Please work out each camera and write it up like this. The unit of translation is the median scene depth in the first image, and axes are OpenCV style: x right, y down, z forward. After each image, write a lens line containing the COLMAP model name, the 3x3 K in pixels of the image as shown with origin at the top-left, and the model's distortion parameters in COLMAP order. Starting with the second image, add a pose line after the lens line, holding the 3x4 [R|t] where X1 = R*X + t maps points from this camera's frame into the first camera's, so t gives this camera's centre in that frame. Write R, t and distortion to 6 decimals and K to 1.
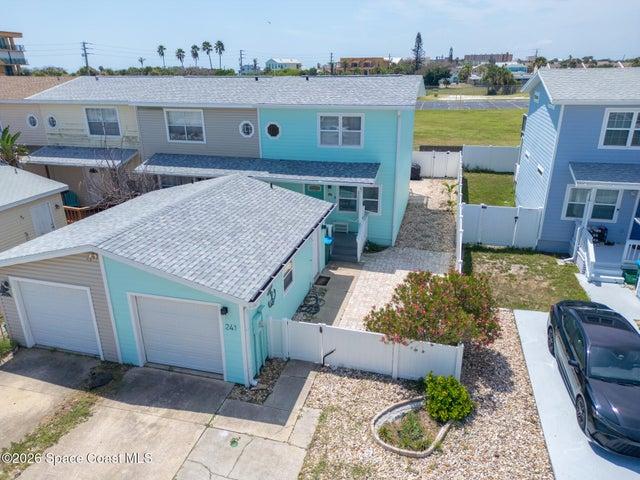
lens RADIAL K [[452.4, 0, 320.0], [0, 452.4, 240.0], [0, 0, 1]] dist [0.068244, -0.070789]
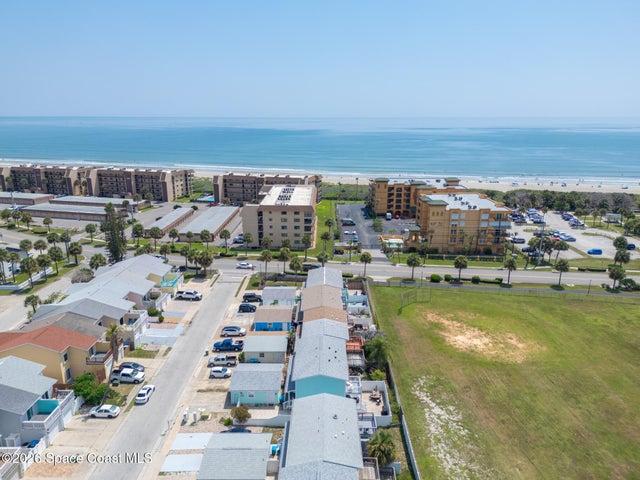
lens RADIAL K [[452.4, 0, 320.0], [0, 452.4, 240.0], [0, 0, 1]] dist [0.068244, -0.070789]
pose [[0.257974, 0.258901, -0.930817, 3.588441], [-0.348554, 0.923486, 0.160261, -2.111247], [0.901088, 0.283097, 0.328476, -0.398555]]
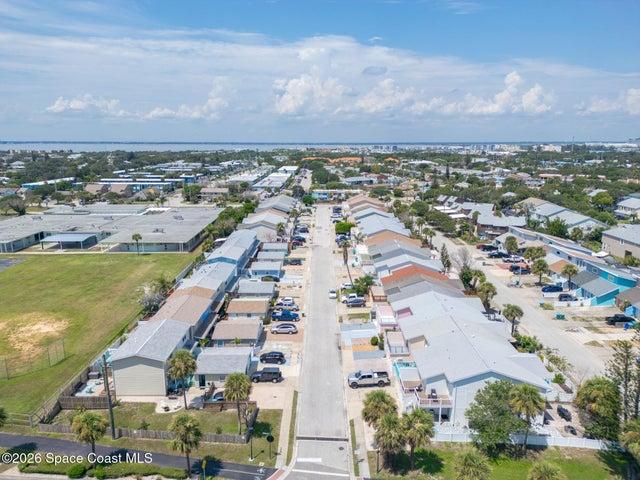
lens RADIAL K [[452.4, 0, 320.0], [0, 452.4, 240.0], [0, 0, 1]] dist [0.068244, -0.070789]
pose [[-0.264949, -0.193793, 0.944588, -6.299027], [0.346504, 0.895029, 0.280817, -2.067271], [-0.899854, 0.401706, -0.169987, 0.870486]]
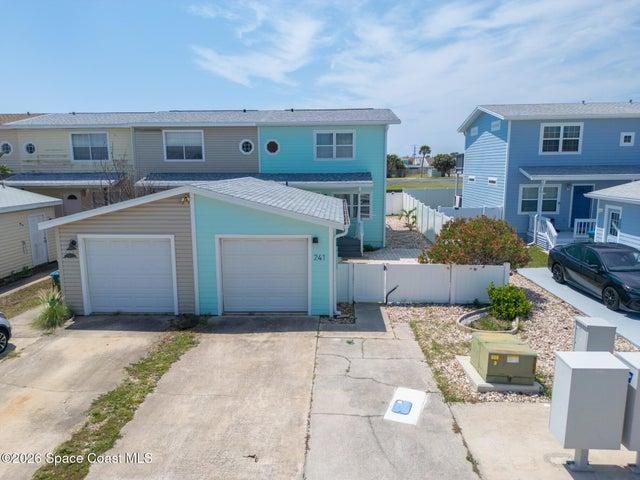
lens RADIAL K [[452.4, 0, 320.0], [0, 452.4, 240.0], [0, 0, 1]] dist [0.068244, -0.070789]
pose [[0.974235, -0.032948, 0.223116, -0.280144], [0.076922, 0.978496, -0.191384, 0.230460], [-0.212012, 0.203615, 0.955820, -0.039335]]
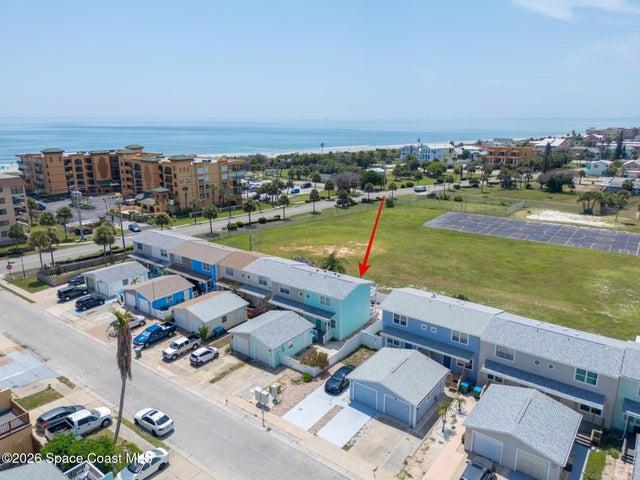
lens RADIAL K [[452.4, 0, 320.0], [0, 452.4, 240.0], [0, 0, 1]] dist [0.068244, -0.070789]
pose [[0.927756, 0.108557, -0.357050, 1.220727], [-0.143693, 0.986903, -0.073315, -0.473613], [0.344415, 0.119324, 0.931204, -2.258233]]
